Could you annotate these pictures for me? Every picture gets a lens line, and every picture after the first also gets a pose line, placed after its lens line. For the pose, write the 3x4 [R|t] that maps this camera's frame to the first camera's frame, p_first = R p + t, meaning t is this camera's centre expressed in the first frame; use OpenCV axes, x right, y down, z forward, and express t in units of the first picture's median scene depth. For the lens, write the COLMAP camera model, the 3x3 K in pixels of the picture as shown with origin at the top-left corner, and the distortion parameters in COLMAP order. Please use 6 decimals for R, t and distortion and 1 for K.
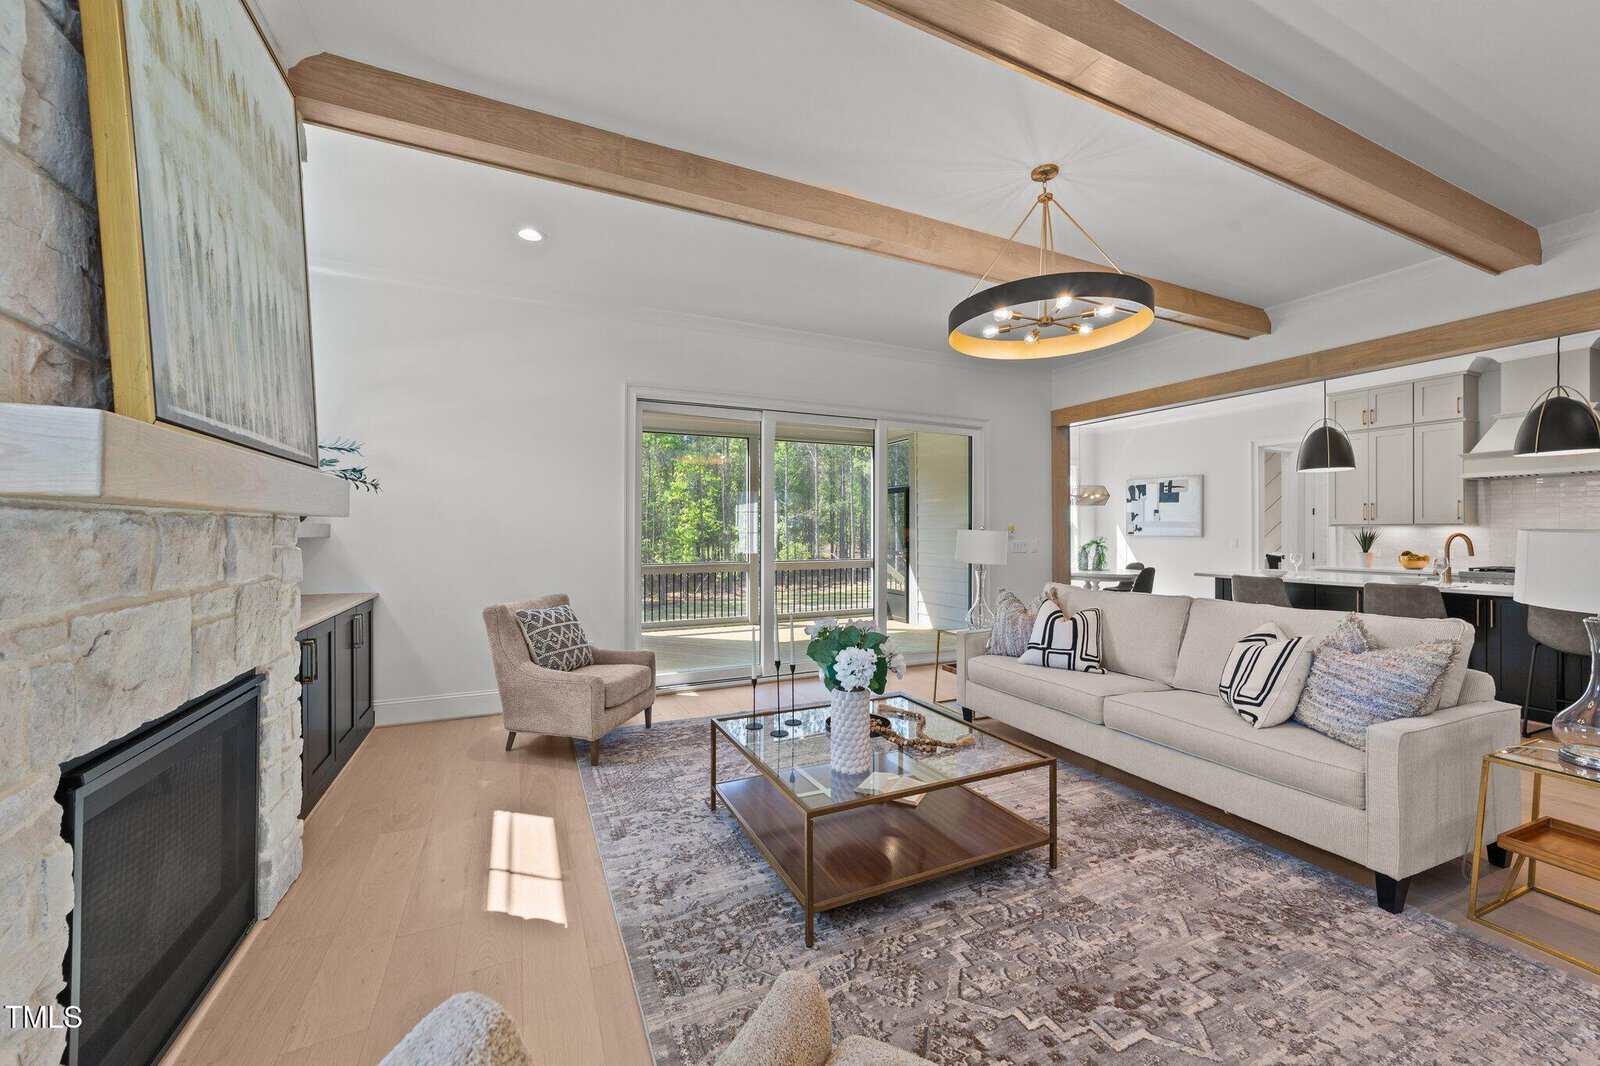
lens RADIAL K [[607.7, 0, 808.4], [0, 607.7, 535.1], [0, 0, 1]] dist [-0.000551, 0.000633]
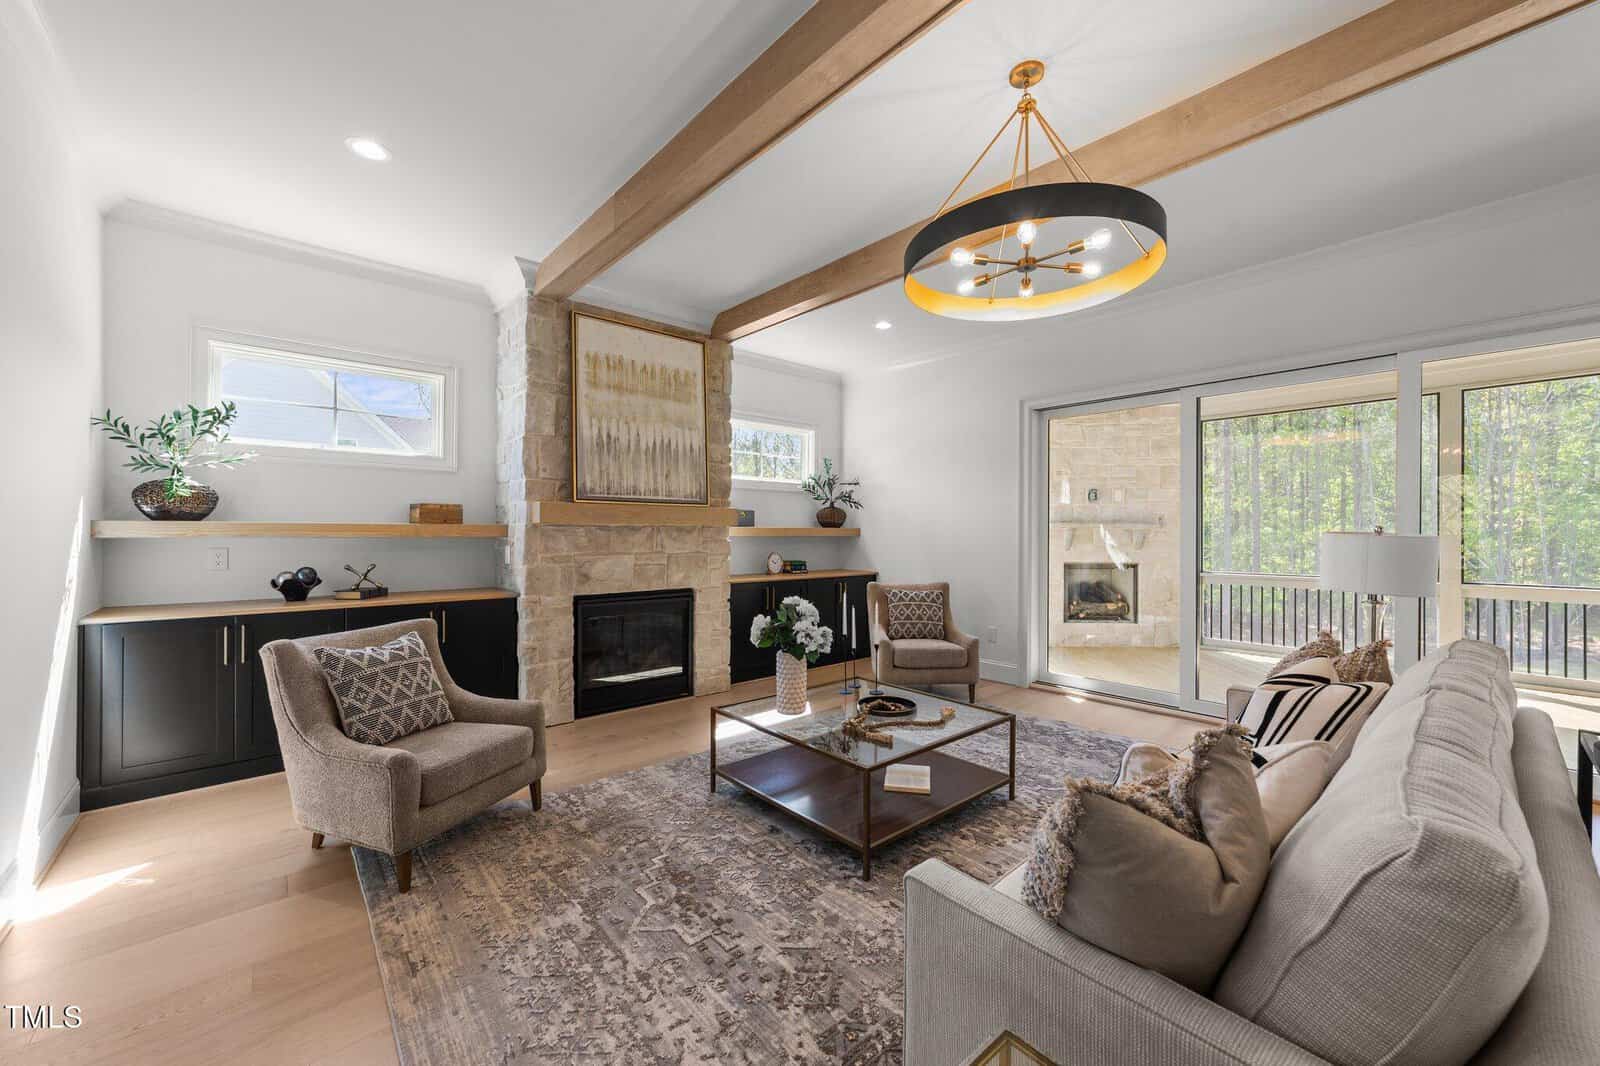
lens RADIAL K [[607.7, 0, 801.6], [0, 607.7, 537.9], [0, 0, 1]] dist [-0.000551, 0.000633]
pose [[0.284933, 0.011866, -0.958474, 1.538489], [-0.009685, 0.999908, 0.009500, -0.011217], [0.958498, 0.006576, 0.285022, 0.734232]]
